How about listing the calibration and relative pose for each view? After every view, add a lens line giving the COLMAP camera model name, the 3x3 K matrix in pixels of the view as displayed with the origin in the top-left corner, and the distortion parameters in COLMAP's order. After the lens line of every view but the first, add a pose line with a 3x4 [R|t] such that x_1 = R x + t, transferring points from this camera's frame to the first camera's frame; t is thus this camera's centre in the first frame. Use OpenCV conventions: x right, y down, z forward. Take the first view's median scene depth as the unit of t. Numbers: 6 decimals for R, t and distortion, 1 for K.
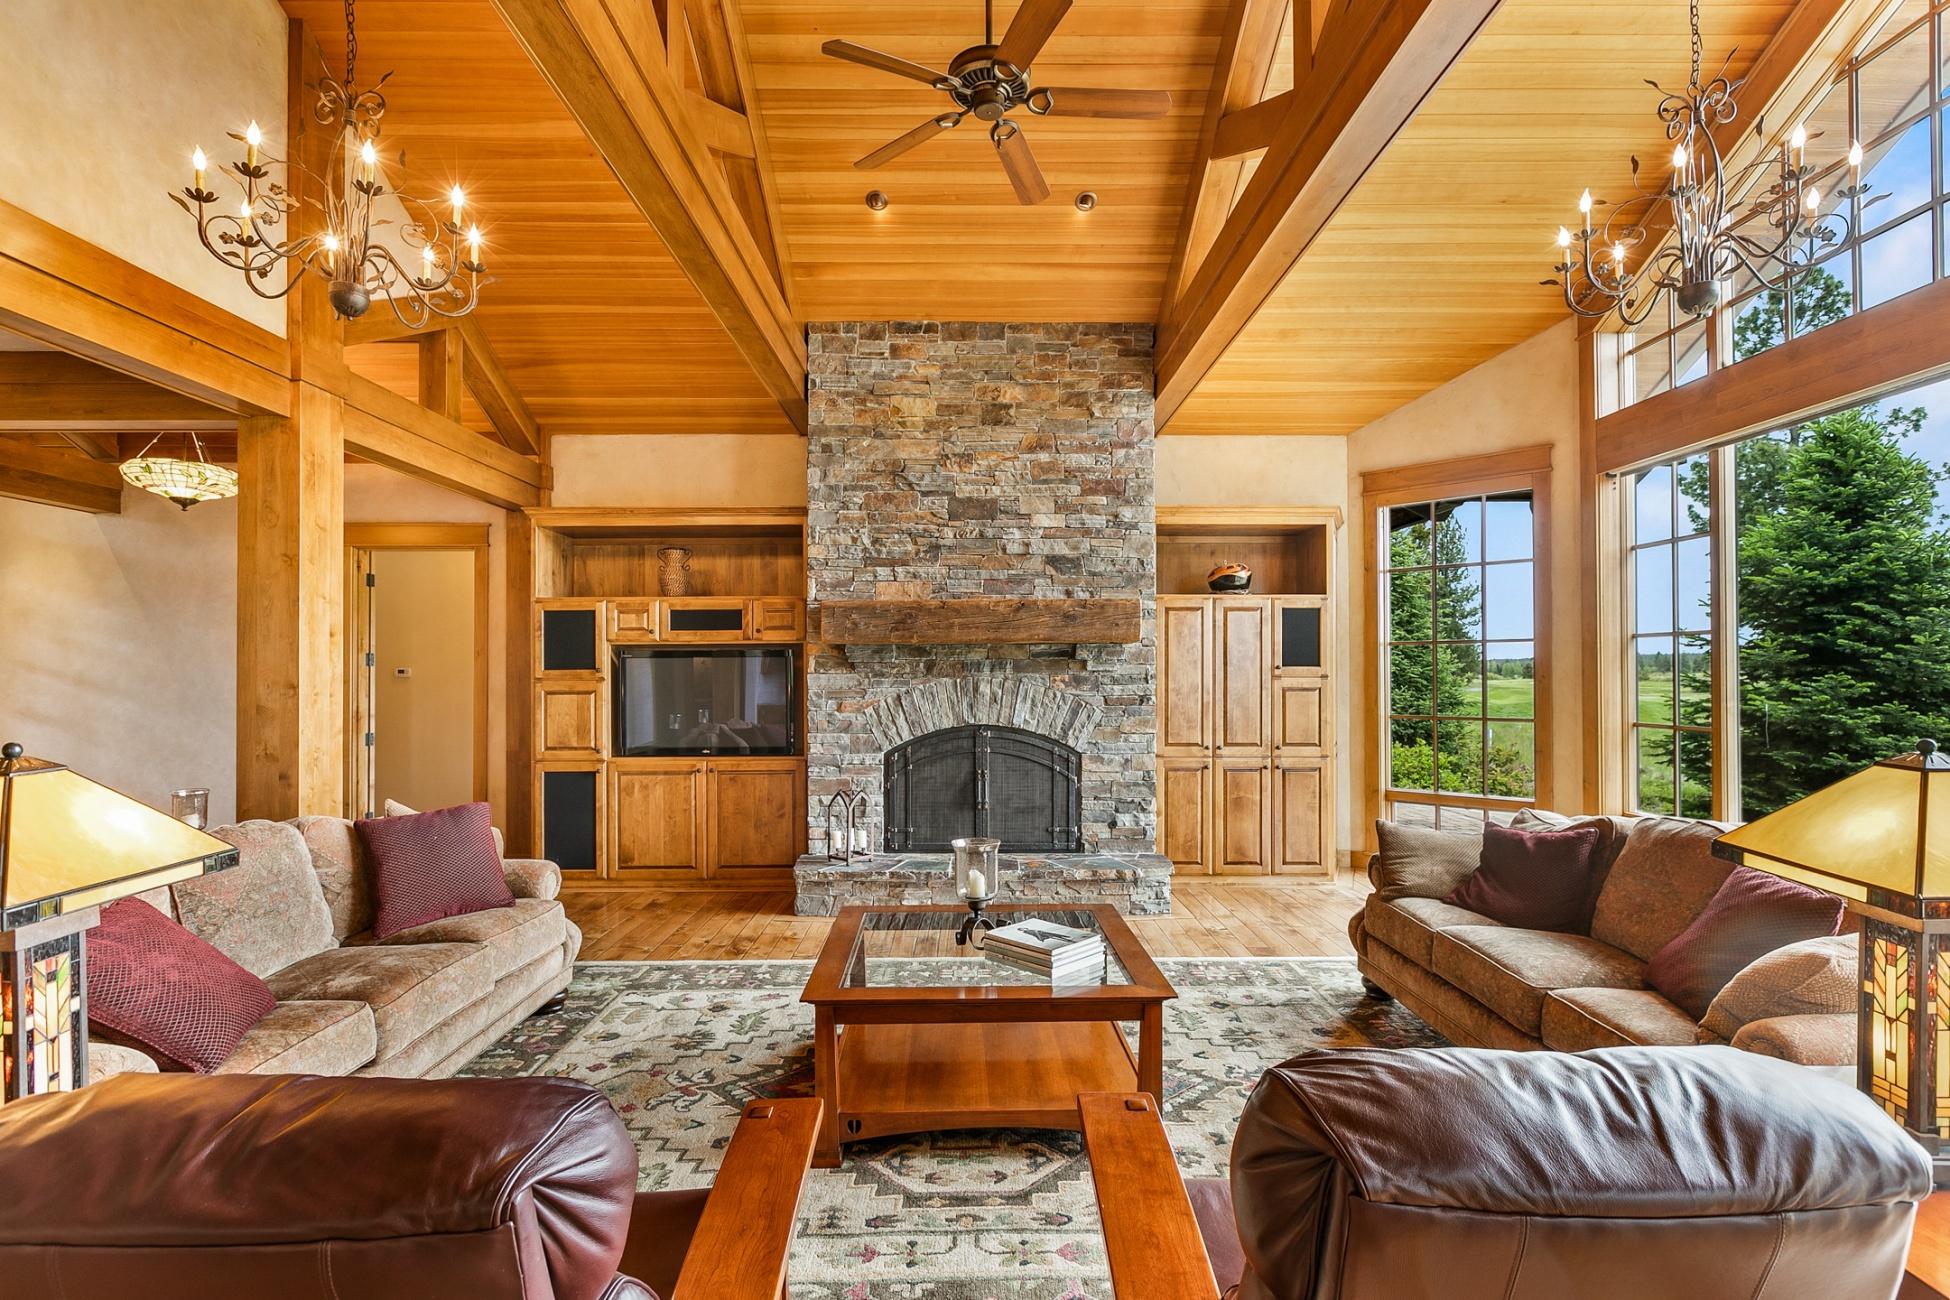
lens RADIAL K [[921.8, 0, 974.6], [0, 921.8, 665.0], [0, 0, 1]] dist [-0.004732, 0.003104]
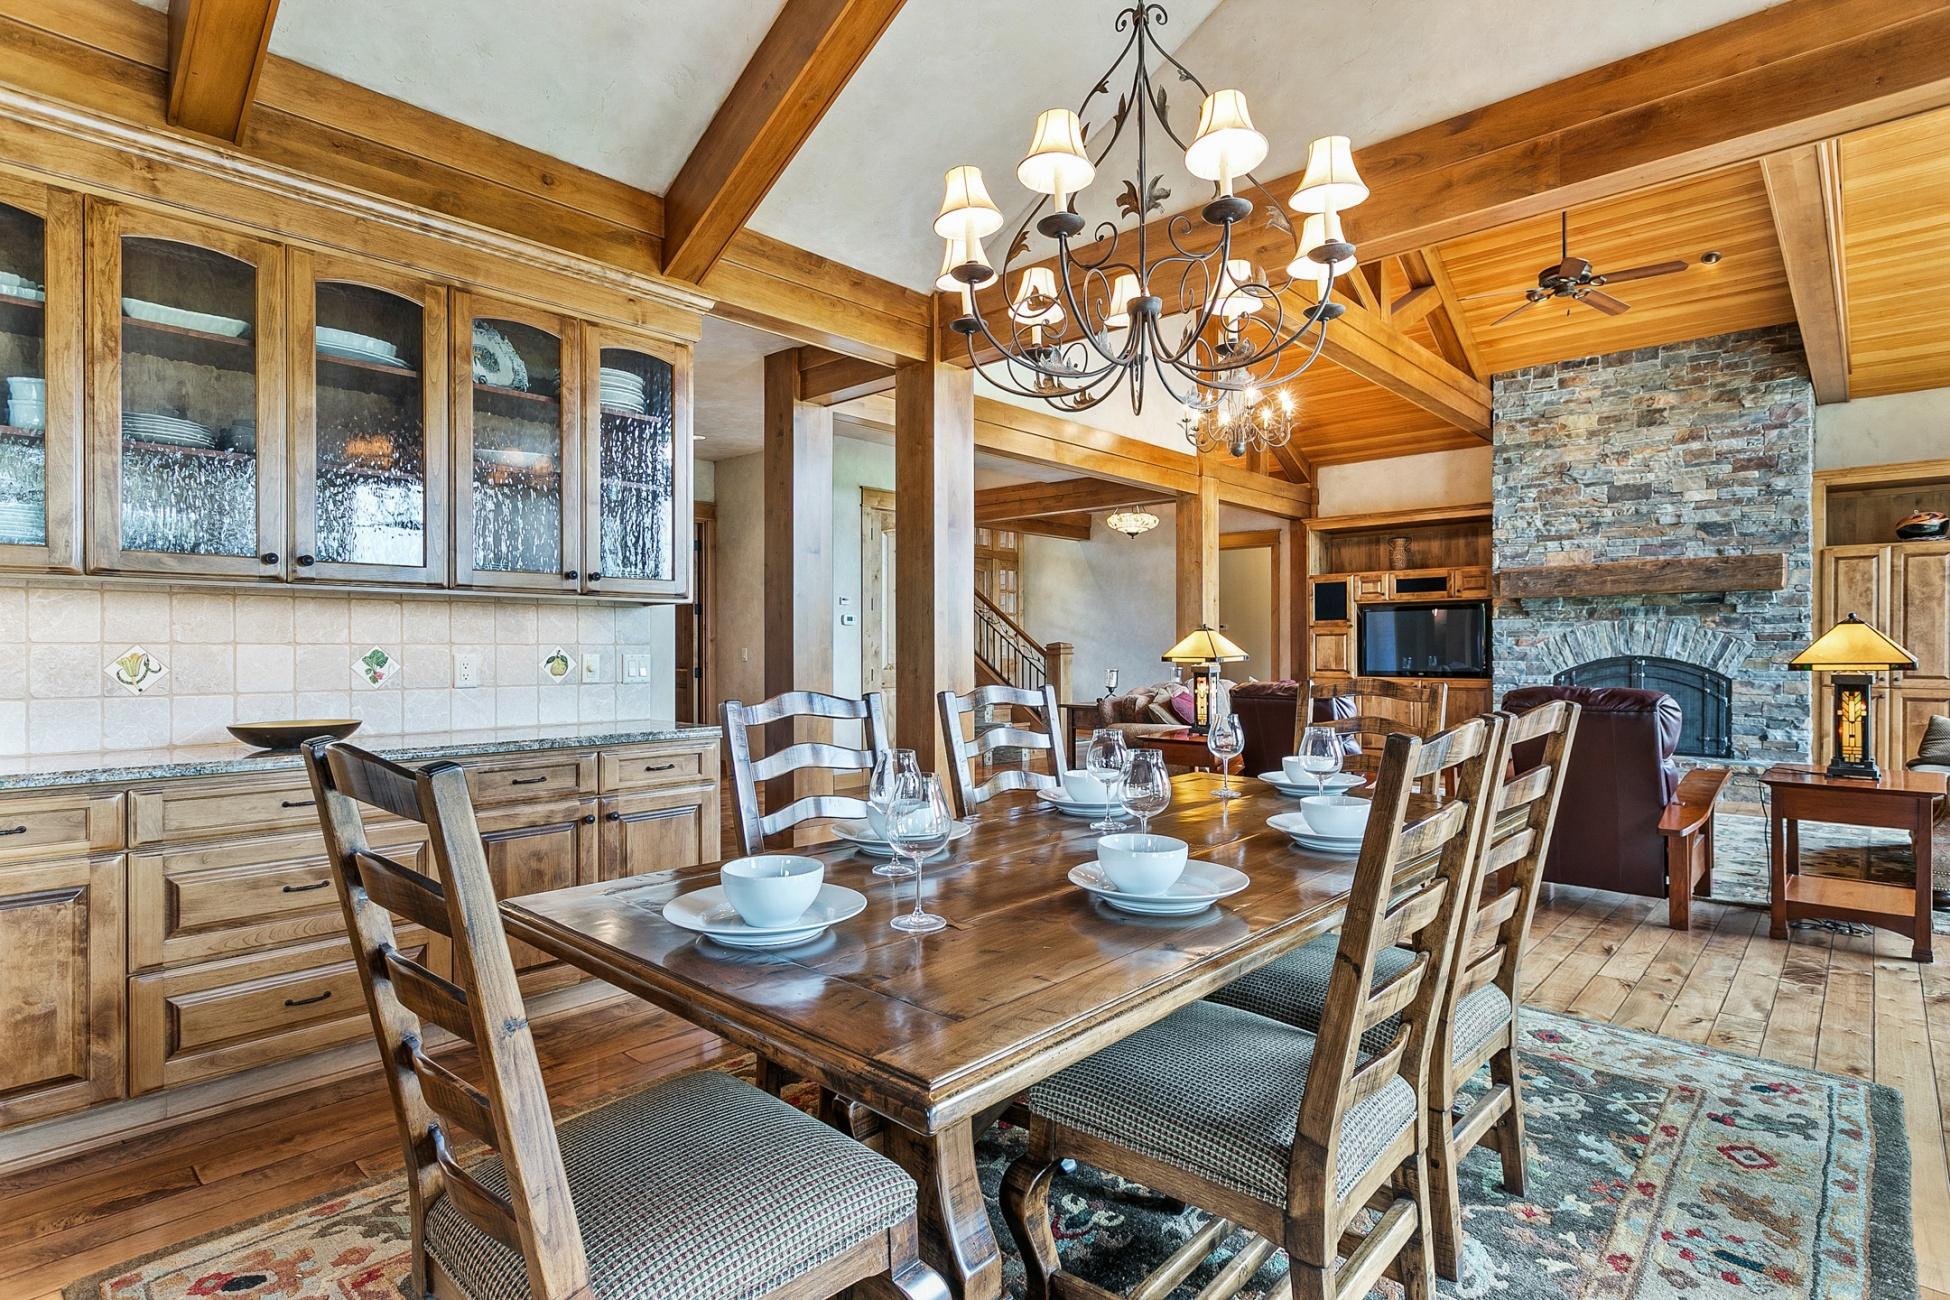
lens RADIAL K [[979.9, 0, 977.3], [0, 979.9, 649.2], [0, 0, 1]] dist [0.002101, -0.000760]
pose [[0.731452, 0.002536, -0.681889, 0.273553], [0.006439, 0.999923, 0.010626, 0.034333], [0.681863, -0.012163, 0.731379, -0.667730]]
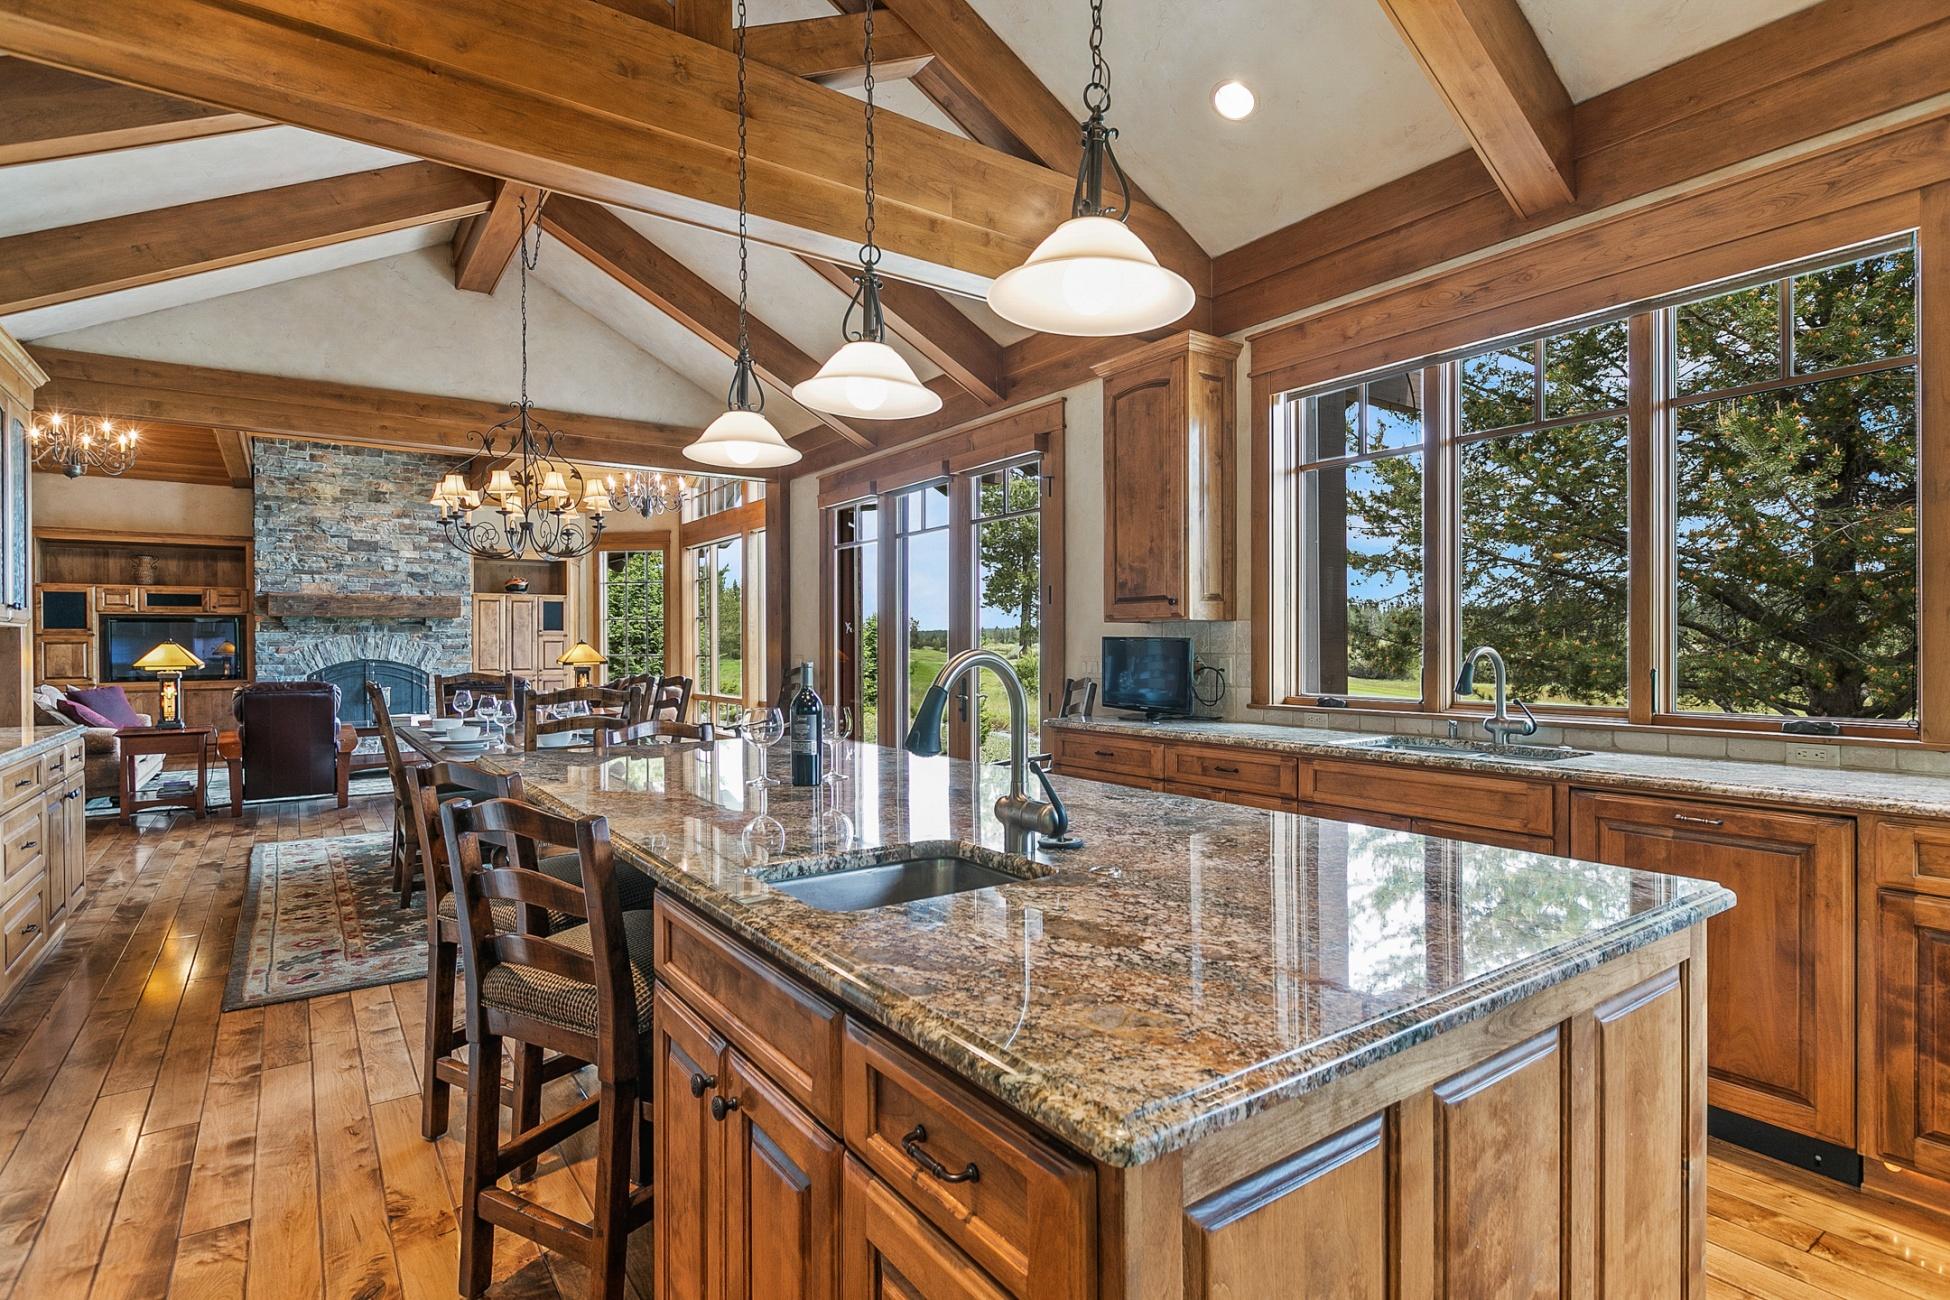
lens RADIAL K [[979.9, 0, 981.4], [0, 979.9, 650.4], [0, 0, 1]] dist [0.002101, -0.000760]
pose [[0.818618, -0.003808, 0.574325, -0.120194], [-0.004551, 0.999904, 0.013116, 0.013530], [-0.574320, -0.013351, 0.818522, -1.383351]]
